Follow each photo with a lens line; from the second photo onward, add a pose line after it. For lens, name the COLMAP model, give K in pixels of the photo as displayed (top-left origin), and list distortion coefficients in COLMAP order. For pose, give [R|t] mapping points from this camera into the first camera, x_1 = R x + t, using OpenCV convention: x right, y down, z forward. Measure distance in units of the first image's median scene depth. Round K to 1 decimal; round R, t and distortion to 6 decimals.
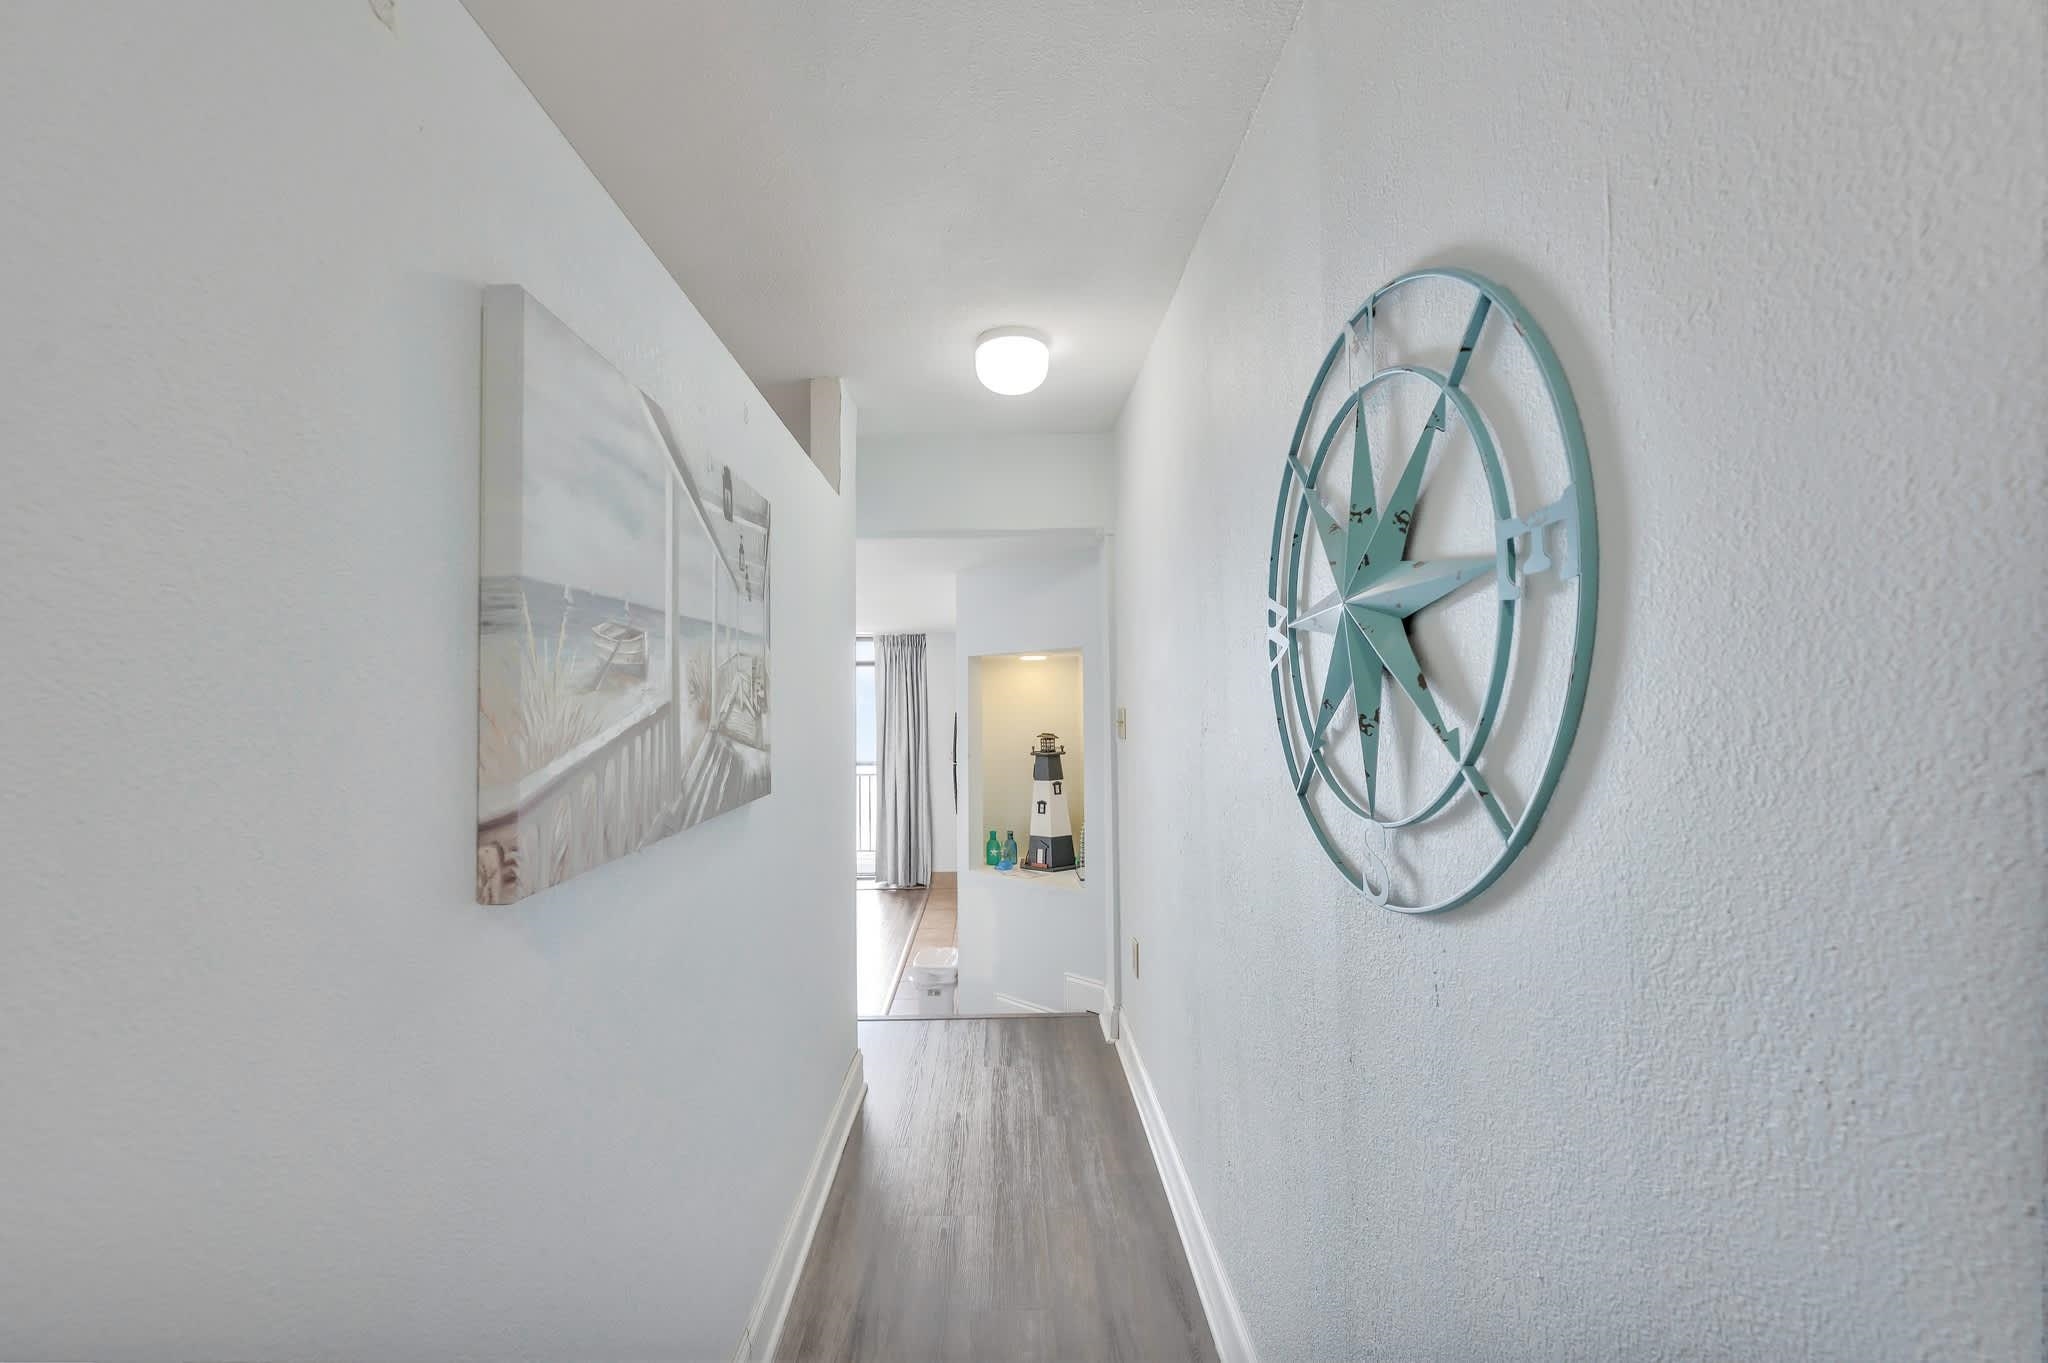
lens RADIAL K [[852.8, 0, 999.1], [0, 852.8, 691.5], [0, 0, 1]] dist [-0.001374, -0.000028]
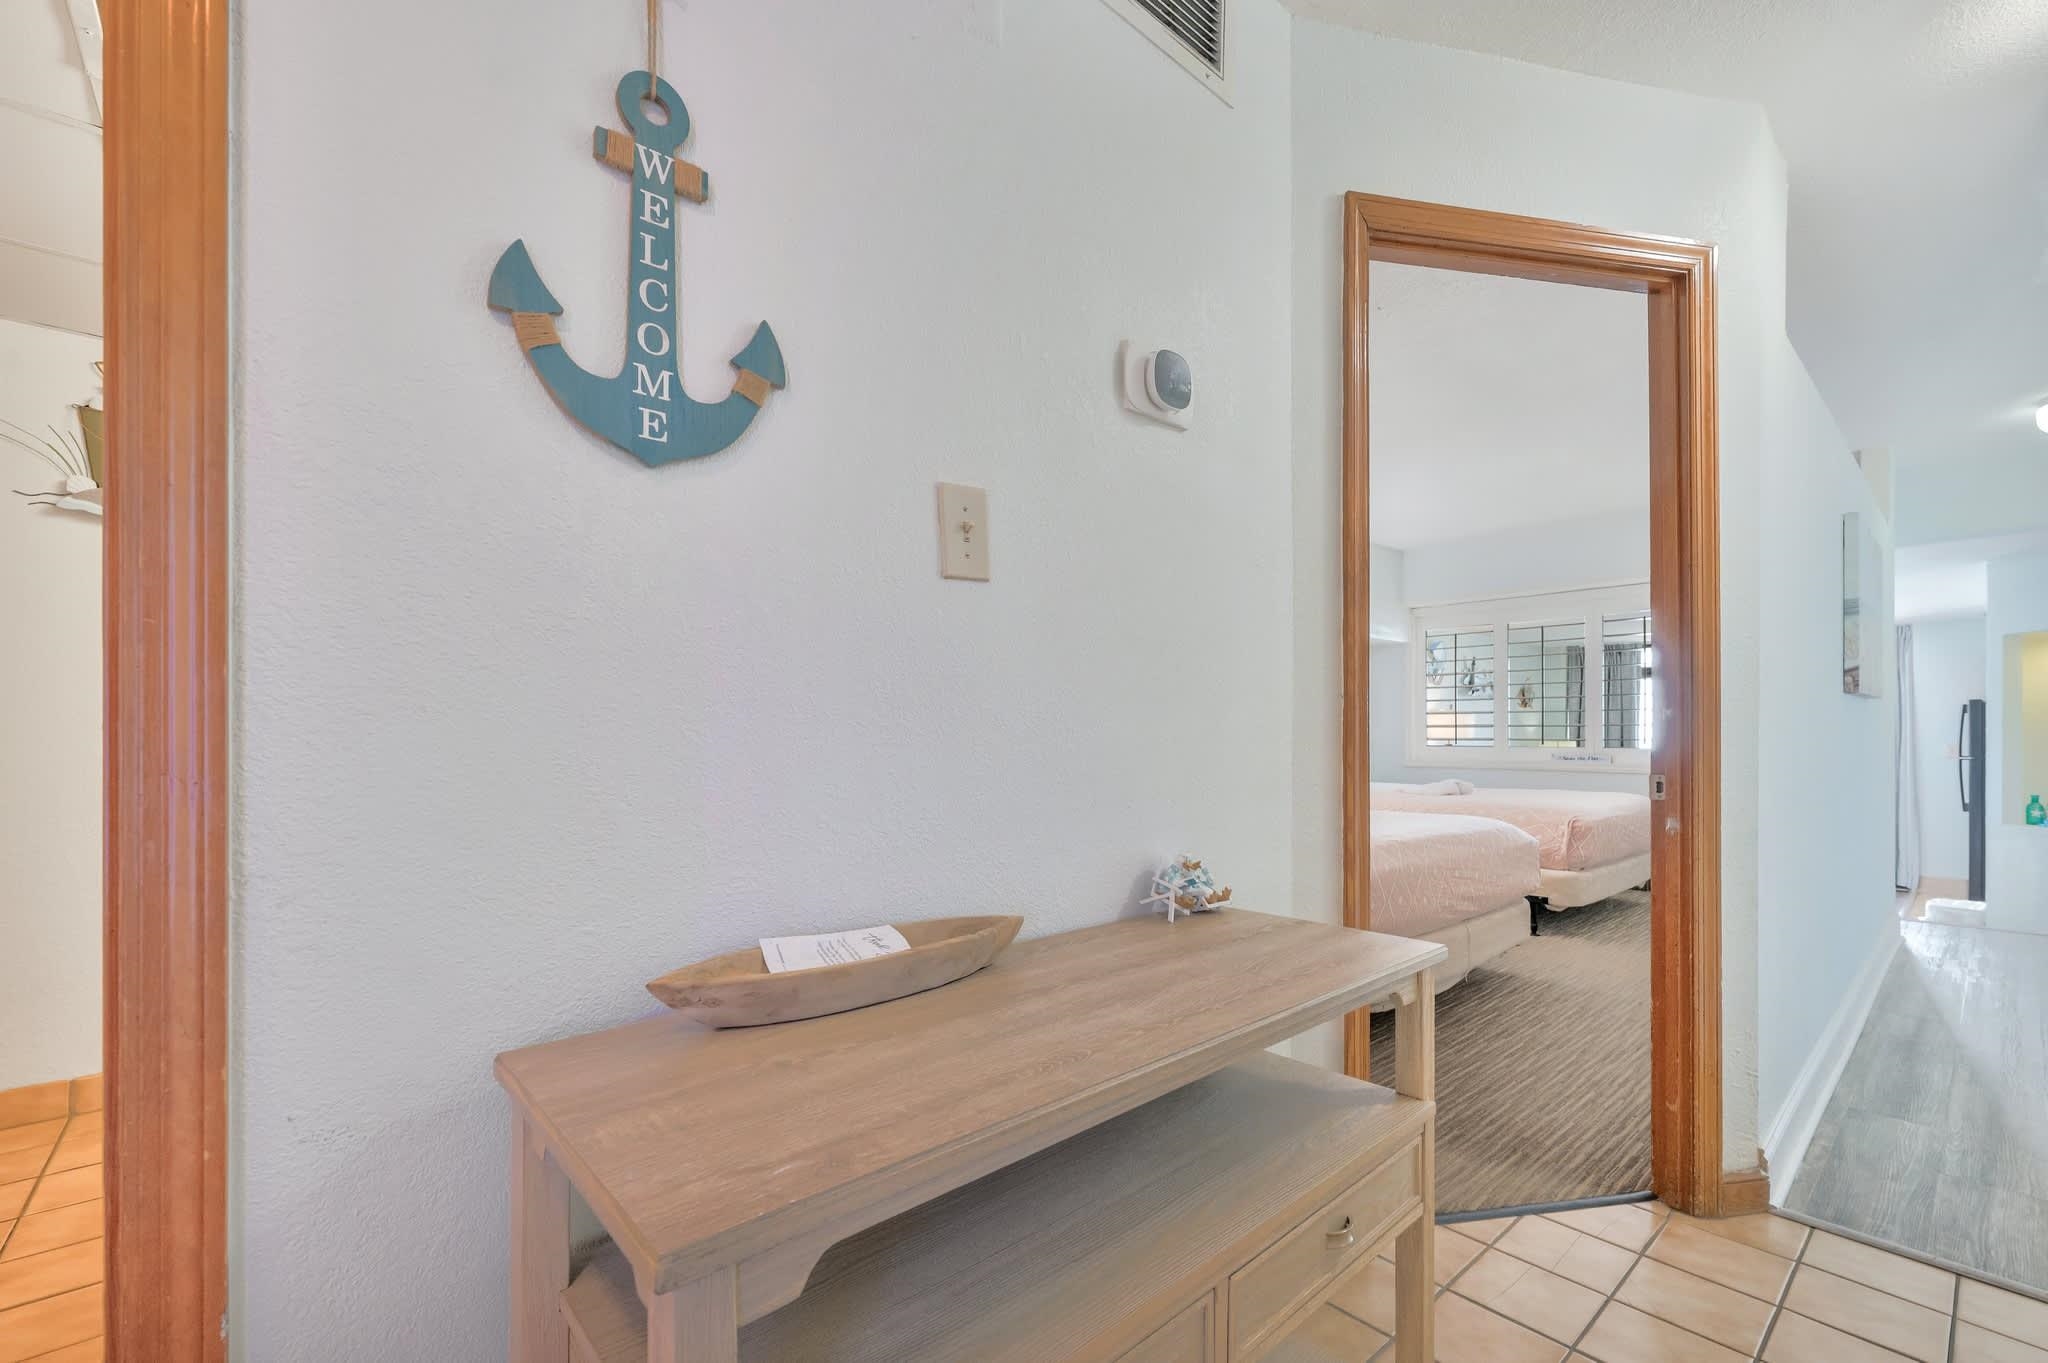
lens RADIAL K [[869.4, 0, 992.0], [0, 869.4, 733.1], [0, 0, 1]] dist [0.000401, -0.000086]
pose [[0.649289, 0.014046, -0.760412, -0.029792], [0.001276, 0.999808, 0.019558, 0.064013], [0.760541, -0.013669, 0.649146, -0.755678]]
